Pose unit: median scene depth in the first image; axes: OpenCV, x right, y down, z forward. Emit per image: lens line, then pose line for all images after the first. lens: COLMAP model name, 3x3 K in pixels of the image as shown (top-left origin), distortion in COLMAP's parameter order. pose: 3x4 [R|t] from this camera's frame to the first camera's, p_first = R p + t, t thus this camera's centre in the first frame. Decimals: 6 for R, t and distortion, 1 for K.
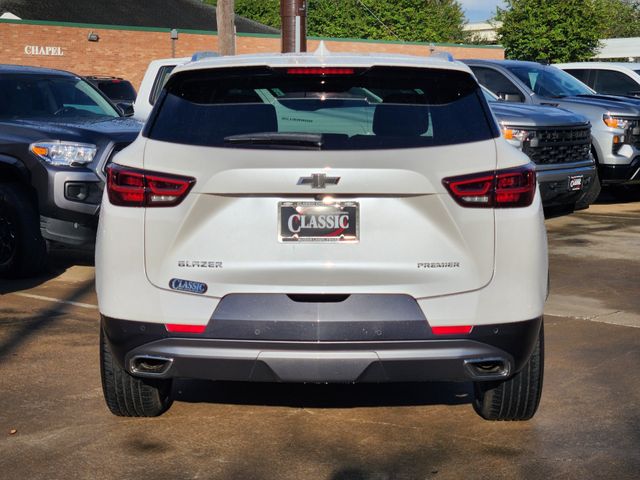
lens RADIAL K [[1651.5, 0, 320.0], [0, 1651.5, 240.0], [0, 0, 1]] dist [-1.688616, 21.856869]
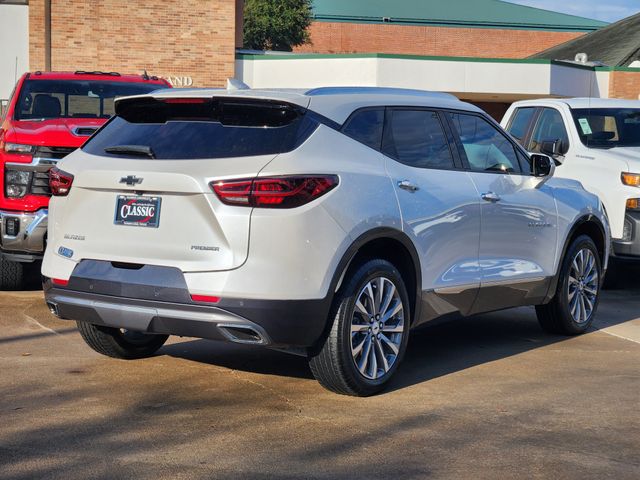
lens RADIAL K [[1651.5, 0, 320.0], [0, 1651.5, 240.0], [0, 0, 1]] dist [-1.688616, 21.856869]
pose [[0.838552, 0.057782, -0.541749, 0.854160], [-0.078255, 0.996823, -0.014808, 0.020965], [0.539173, 0.054812, 0.840410, -0.045420]]
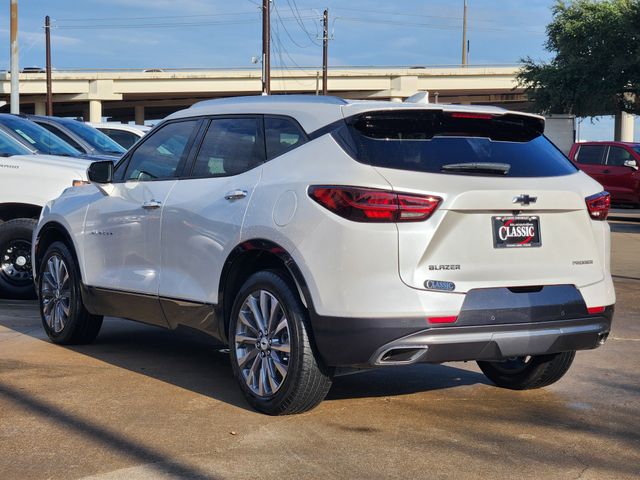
lens RADIAL K [[1651.5, 0, 320.0], [0, 1651.5, 240.0], [0, 0, 1]] dist [-1.688616, 21.856869]
pose [[0.820587, -0.019006, 0.571205, -0.860391], [0.038972, 0.998981, -0.022746, 0.018602], [-0.570191, 0.040926, 0.820492, 0.037826]]
